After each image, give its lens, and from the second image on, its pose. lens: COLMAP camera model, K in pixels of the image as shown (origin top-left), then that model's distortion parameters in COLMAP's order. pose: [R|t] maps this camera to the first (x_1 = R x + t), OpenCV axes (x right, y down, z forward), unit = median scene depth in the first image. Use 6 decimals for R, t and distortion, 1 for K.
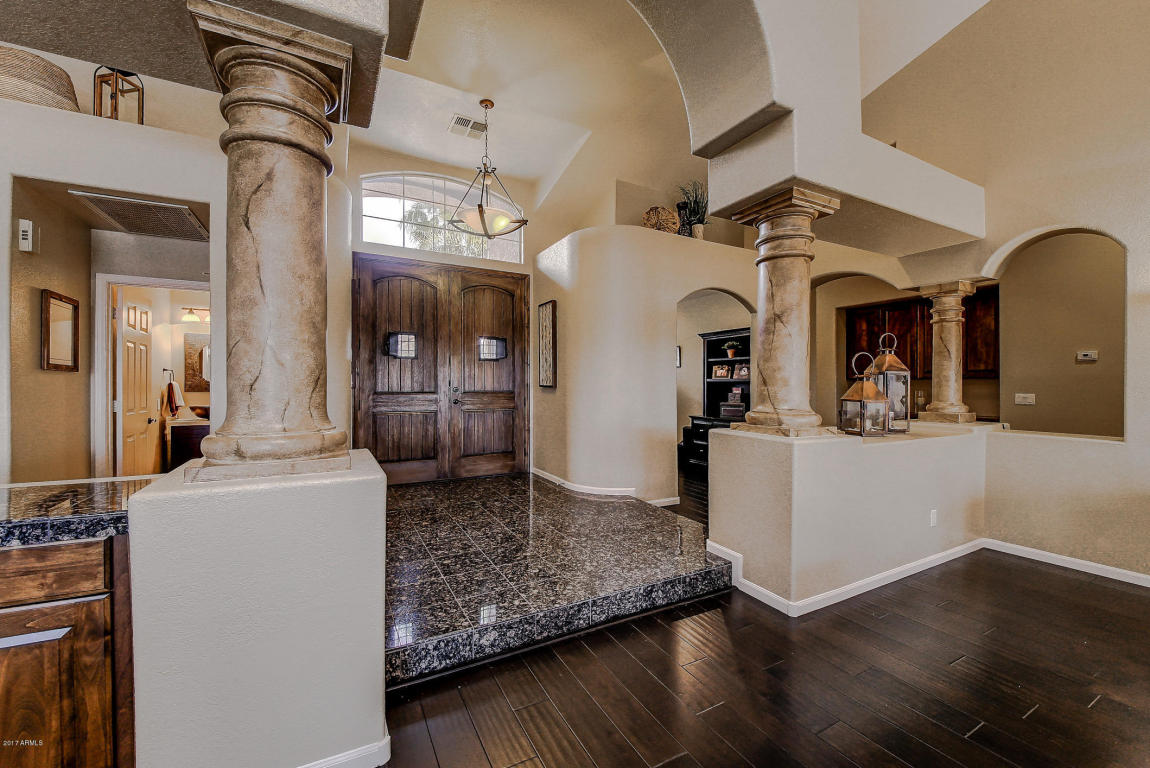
lens RADIAL K [[441.6, 0, 565.1], [0, 441.6, 383.1], [0, 0, 1]] dist [0.029725, -0.020769]
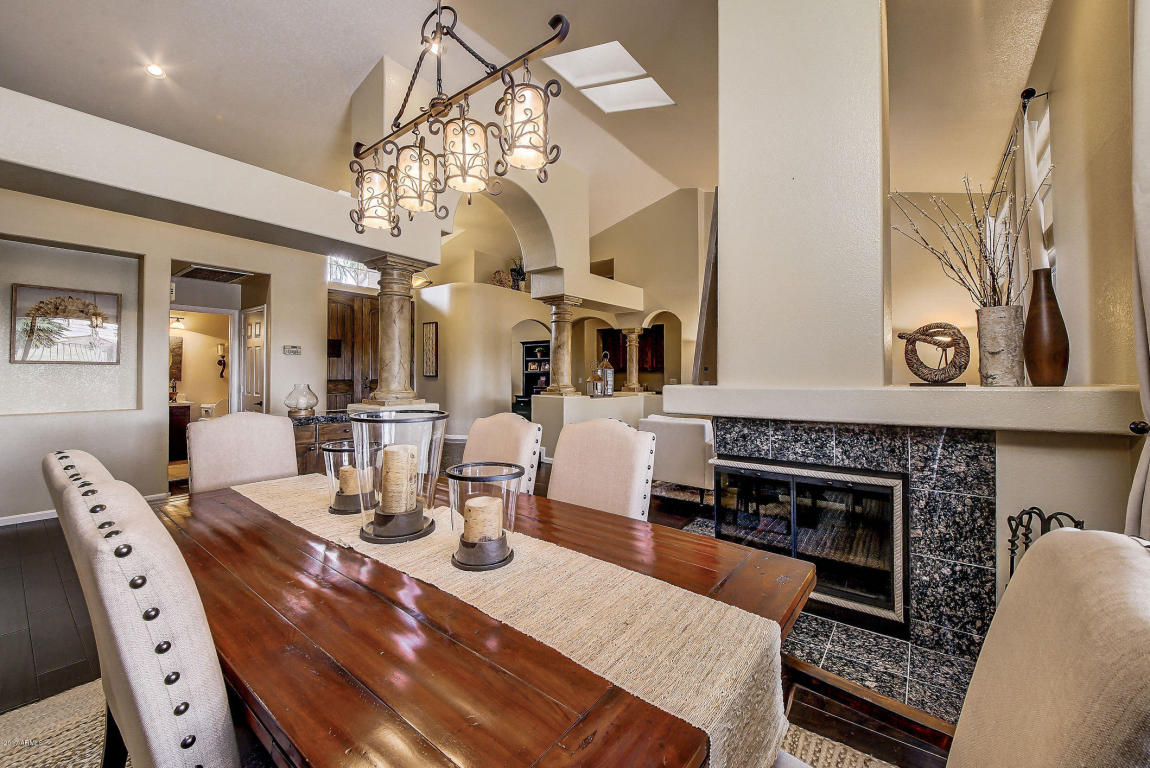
lens RADIAL K [[443.2, 0, 573.3], [0, 443.2, 371.1], [0, 0, 1]] dist [0.038728, -0.021358]
pose [[0.904324, 0.002753, 0.426838, -0.276554], [-0.001264, 0.999992, -0.003772, -0.003886], [-0.426845, 0.002871, 0.904320, -0.699742]]
